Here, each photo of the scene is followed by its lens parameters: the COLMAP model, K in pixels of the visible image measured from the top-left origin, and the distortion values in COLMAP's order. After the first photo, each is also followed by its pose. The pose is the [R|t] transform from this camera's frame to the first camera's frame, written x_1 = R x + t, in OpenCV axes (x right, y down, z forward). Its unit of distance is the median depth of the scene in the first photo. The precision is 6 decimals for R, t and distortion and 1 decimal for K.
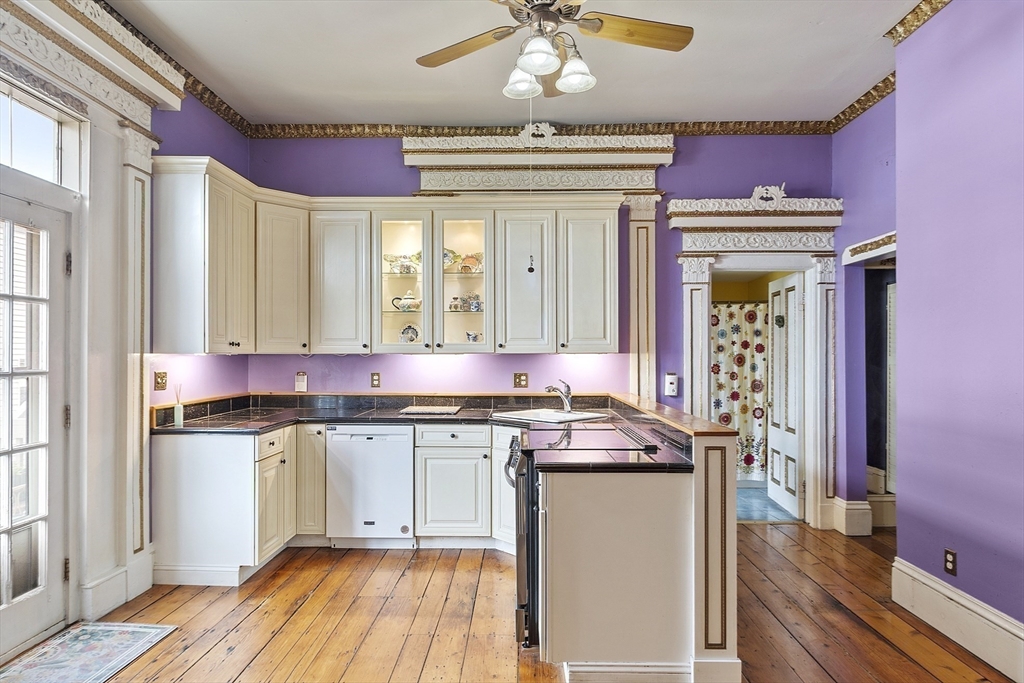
lens RADIAL K [[508.0, 0, 513.9], [0, 508.0, 360.3], [0, 0, 1]] dist [-0.000845, -0.000102]
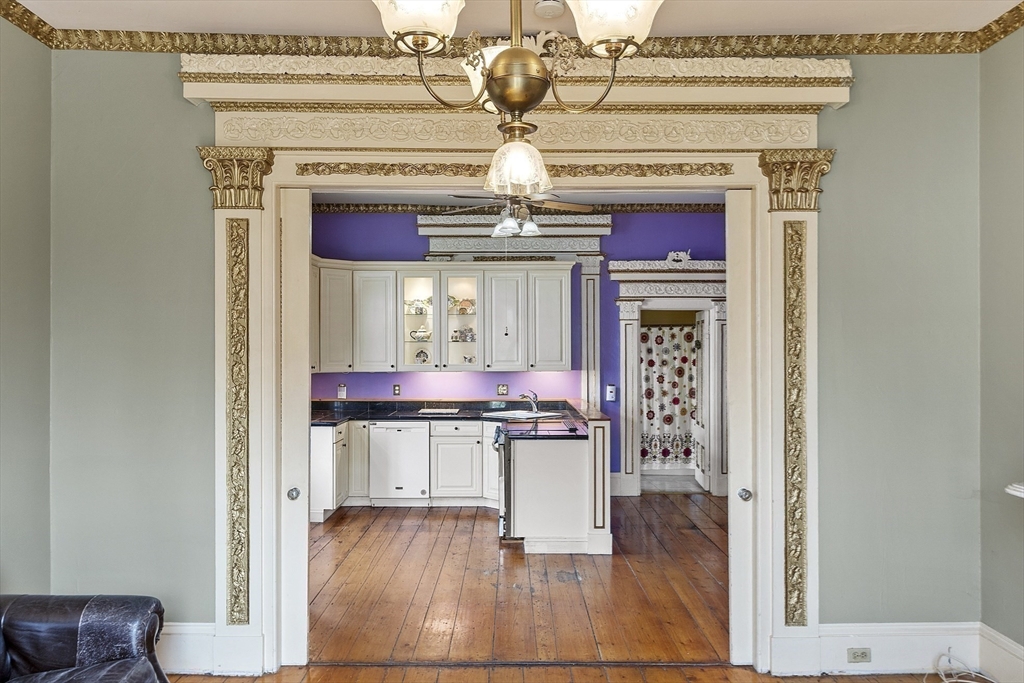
lens RADIAL K [[658.0, 0, 511.4], [0, 658.0, 360.2], [0, 0, 1]] dist [0.000487, -0.000023]
pose [[0.999820, -0.001425, 0.018942, 0.003641], [0.001302, 0.999978, 0.006473, -0.054864], [-0.018951, -0.006447, 0.999800, -0.814936]]
